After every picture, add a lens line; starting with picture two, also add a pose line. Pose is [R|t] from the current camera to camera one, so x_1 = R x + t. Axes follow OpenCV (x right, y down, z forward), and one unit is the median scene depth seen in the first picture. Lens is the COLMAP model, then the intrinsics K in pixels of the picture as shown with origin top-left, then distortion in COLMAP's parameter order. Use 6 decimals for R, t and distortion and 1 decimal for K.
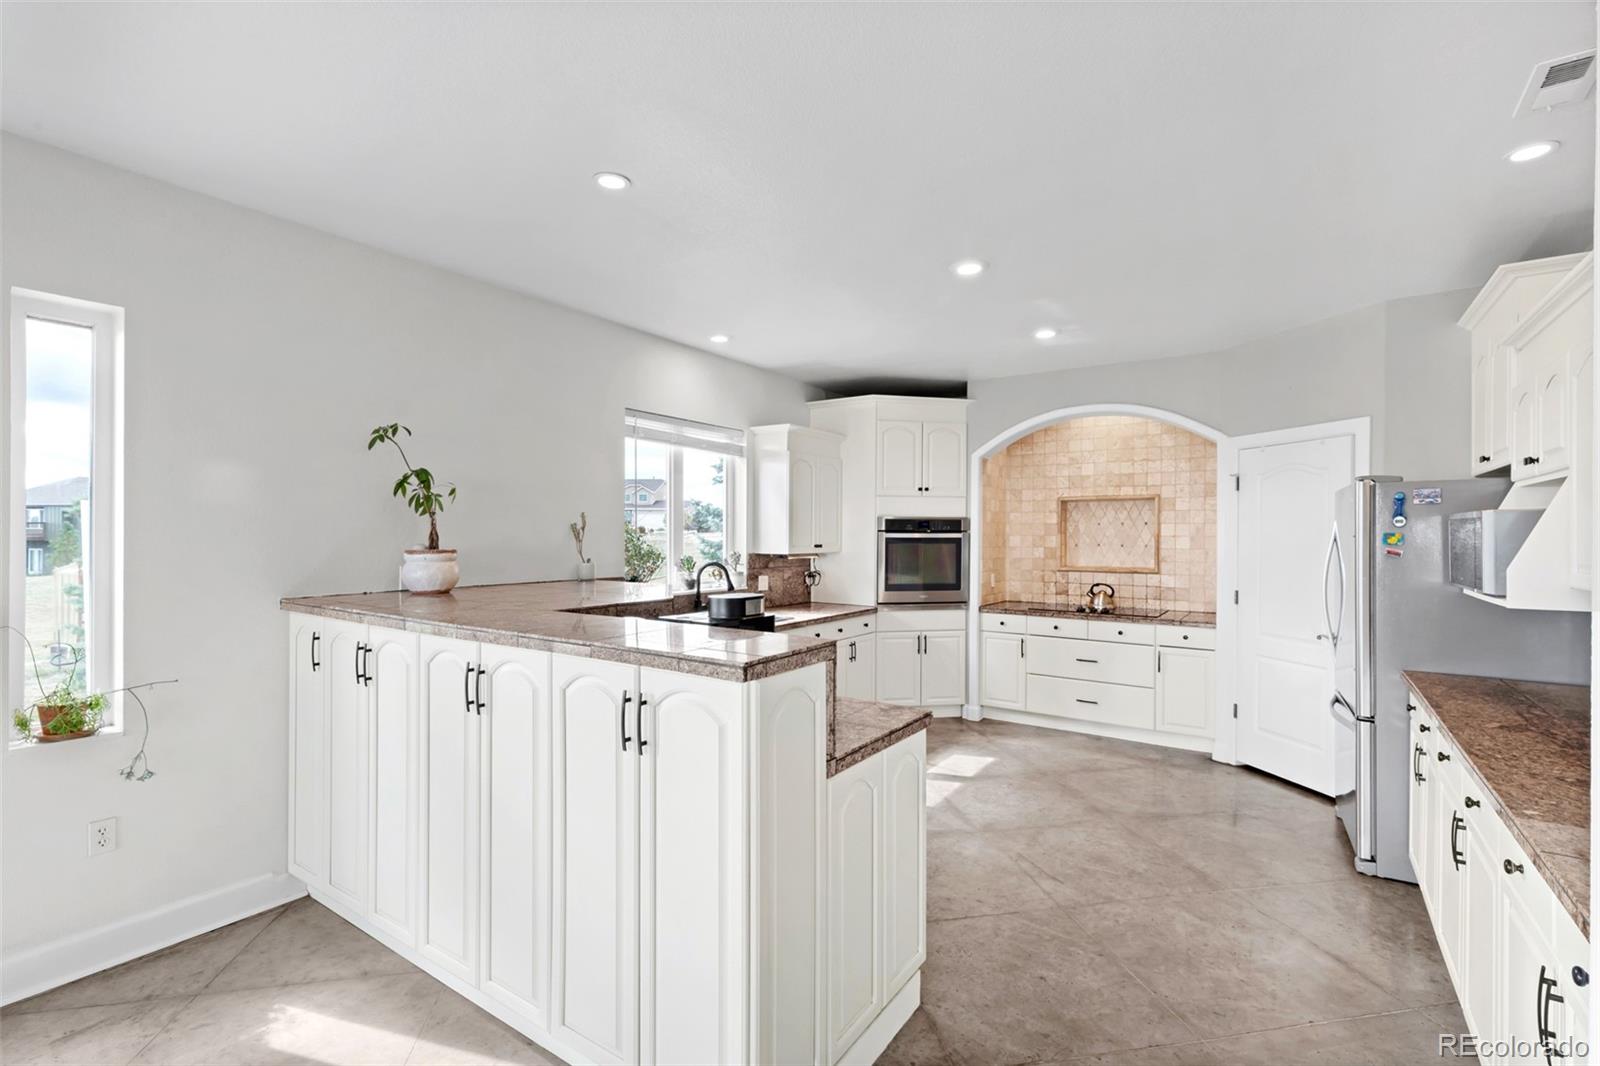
lens RADIAL K [[728.5, 0, 804.0], [0, 728.5, 535.1], [0, 0, 1]] dist [-0.000743, -0.000433]
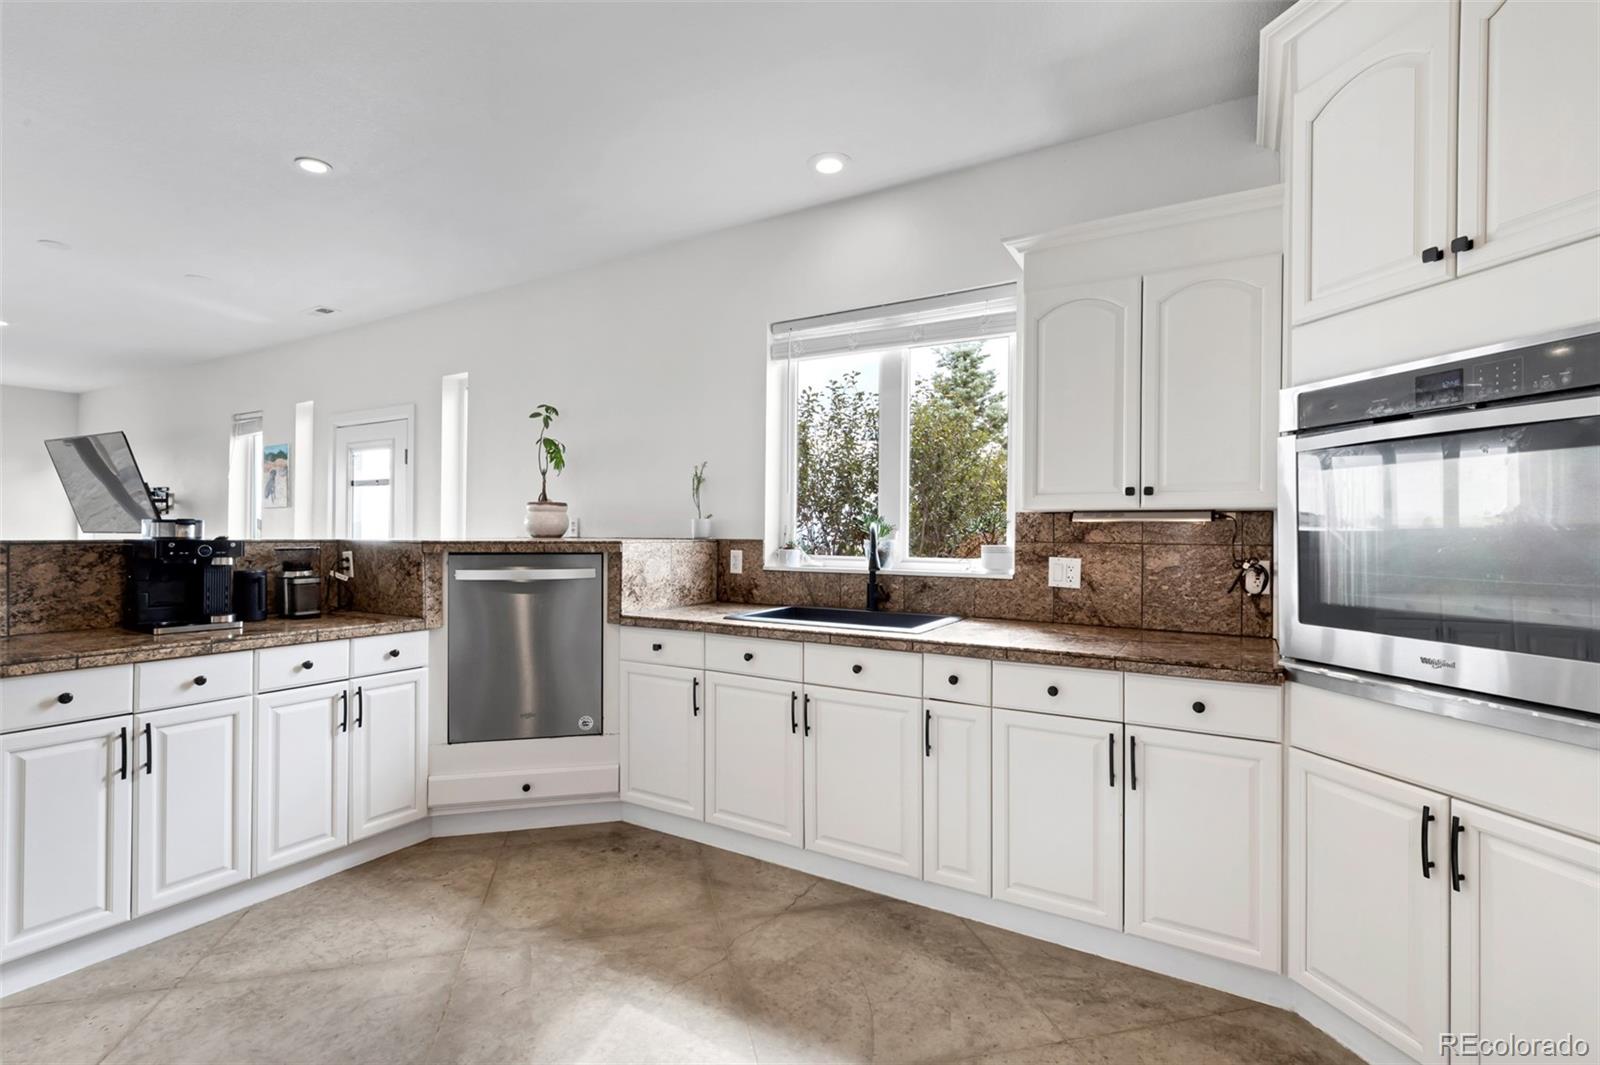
lens RADIAL K [[728.5, 0, 804.0], [0, 728.5, 534.6], [0, 0, 1]] dist [-0.000743, -0.000433]
pose [[0.061502, -0.004167, -0.998098, 0.426448], [-0.013840, 0.999892, -0.005027, 0.044906], [0.998011, 0.014123, 0.061438, 0.789392]]
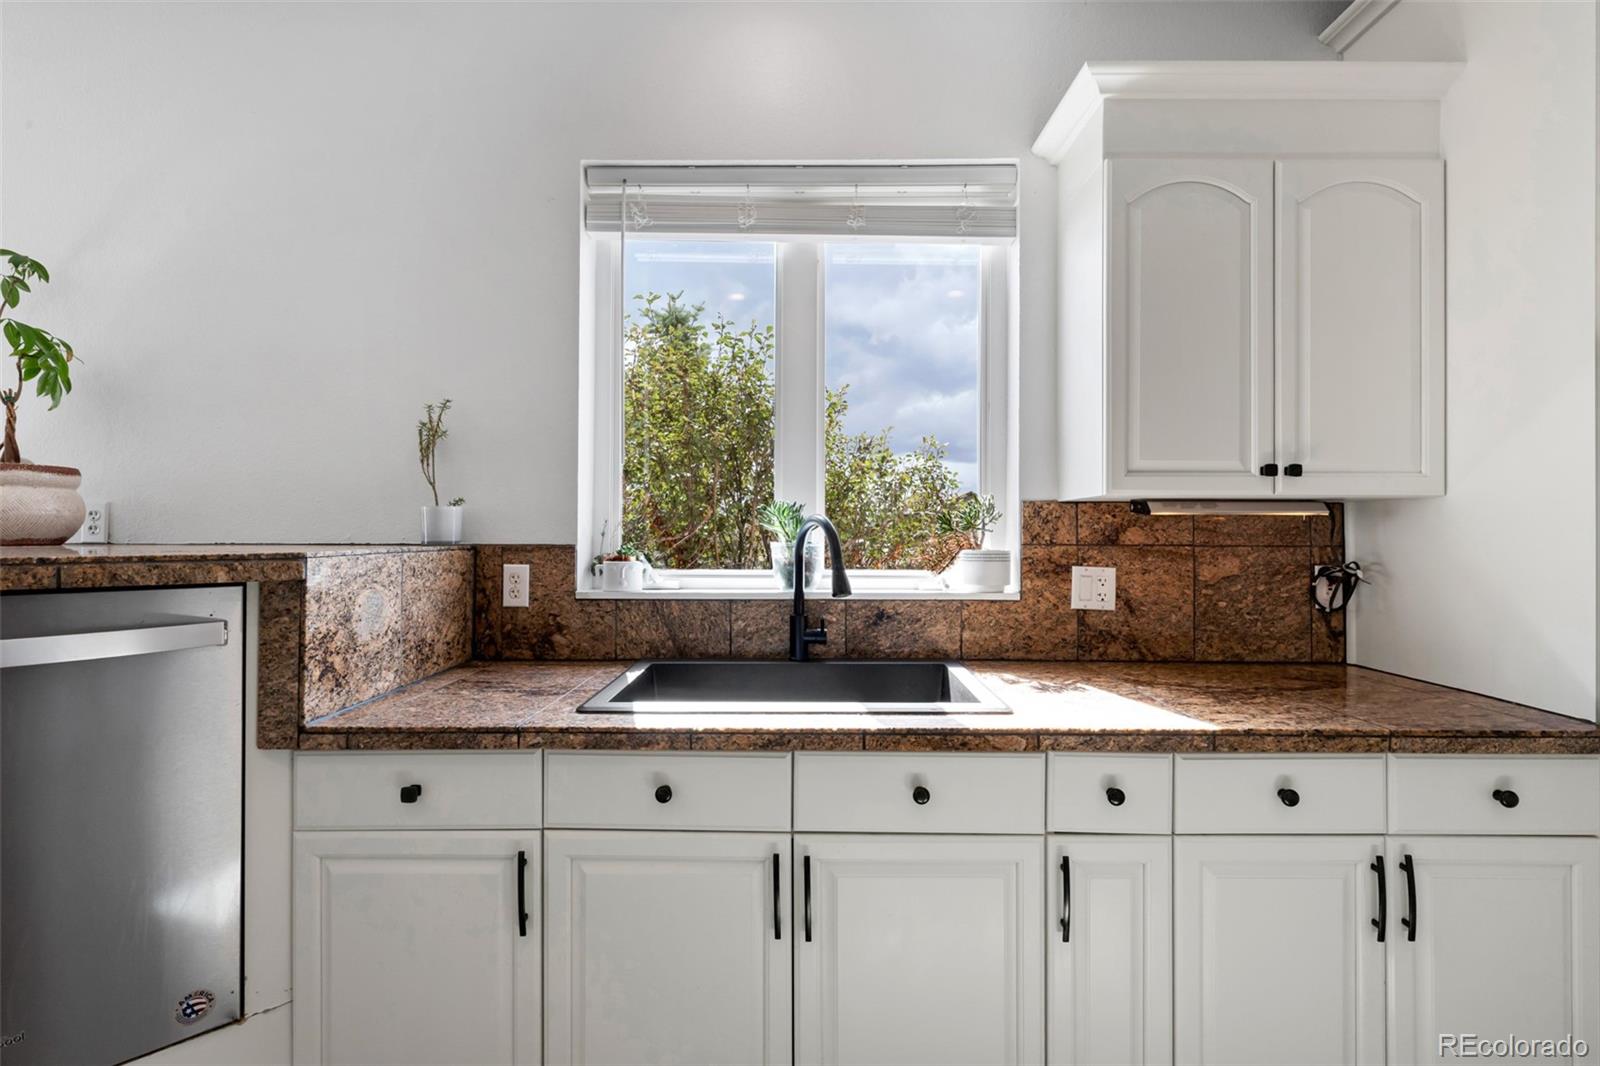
lens RADIAL K [[728.5, 0, 804.0], [0, 728.5, 535.1], [0, 0, 1]] dist [-0.000743, -0.000433]
pose [[0.555252, -0.003820, -0.831674, 0.154778], [-0.005655, 0.999949, -0.008368, 0.044288], [0.831663, 0.009350, 0.555202, 0.690708]]
